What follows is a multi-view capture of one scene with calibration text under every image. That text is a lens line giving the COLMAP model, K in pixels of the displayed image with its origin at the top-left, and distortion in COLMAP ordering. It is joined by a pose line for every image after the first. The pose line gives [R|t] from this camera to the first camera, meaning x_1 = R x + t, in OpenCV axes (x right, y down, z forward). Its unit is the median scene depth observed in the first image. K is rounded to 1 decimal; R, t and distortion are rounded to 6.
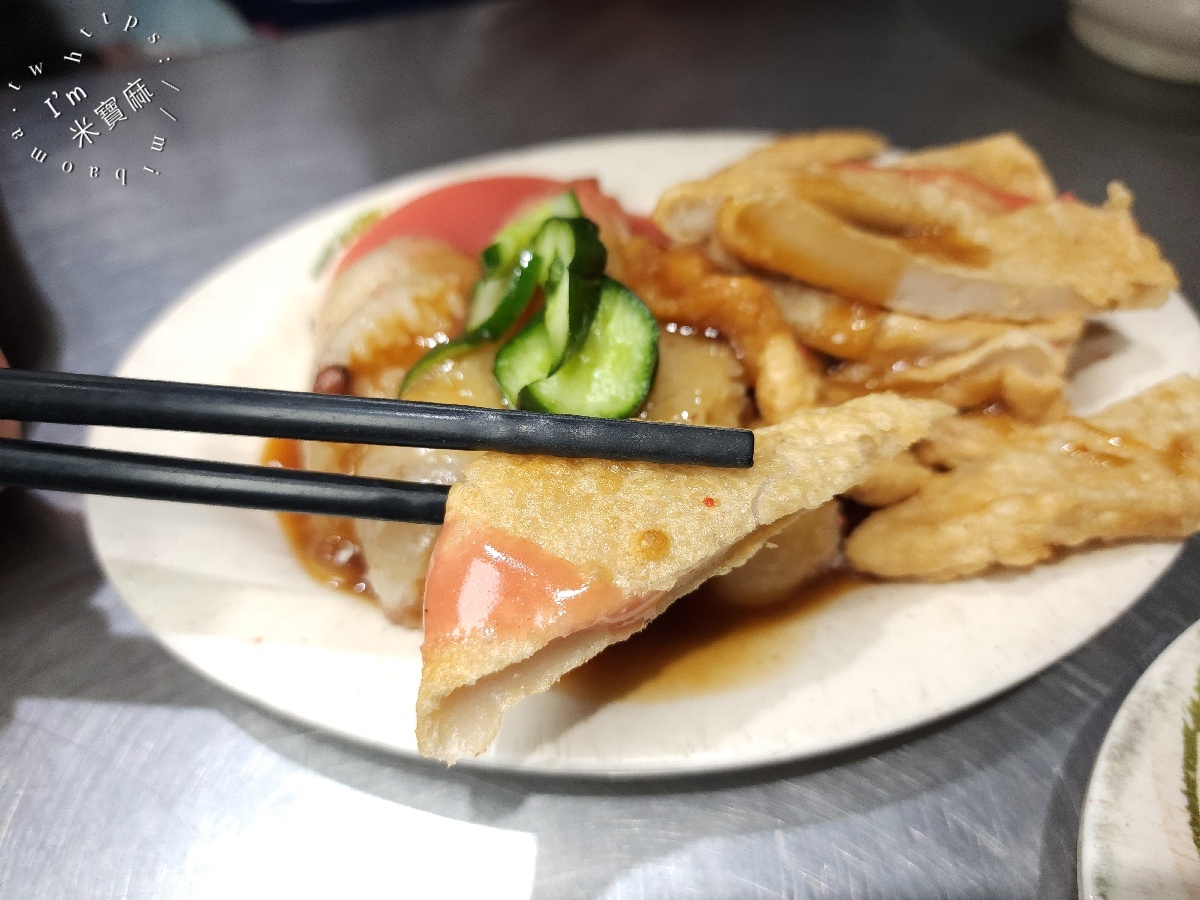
lens RADIAL K [[812.1, 0, 596.9], [0, 812.1, 451.2], [0, 0, 1]] dist [-0.000097, -0.000629]
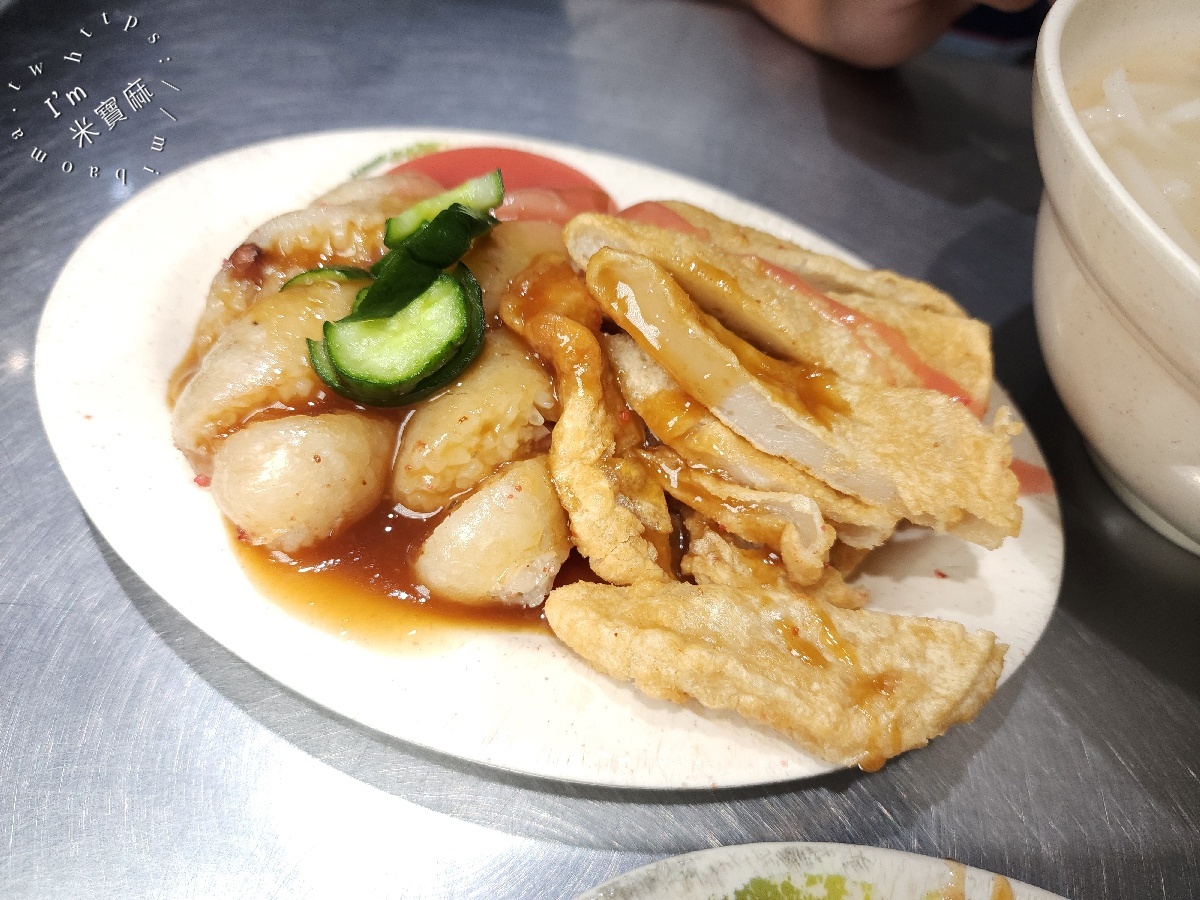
lens RADIAL K [[812.1, 0, 596.9], [0, 812.1, 451.2], [0, 0, 1]] dist [-0.000097, -0.000629]
pose [[0.856894, 0.460189, -0.232289, 0.495590], [-0.452822, 0.887305, 0.087421, -0.161978], [0.246341, 0.030275, 0.968710, -0.005301]]
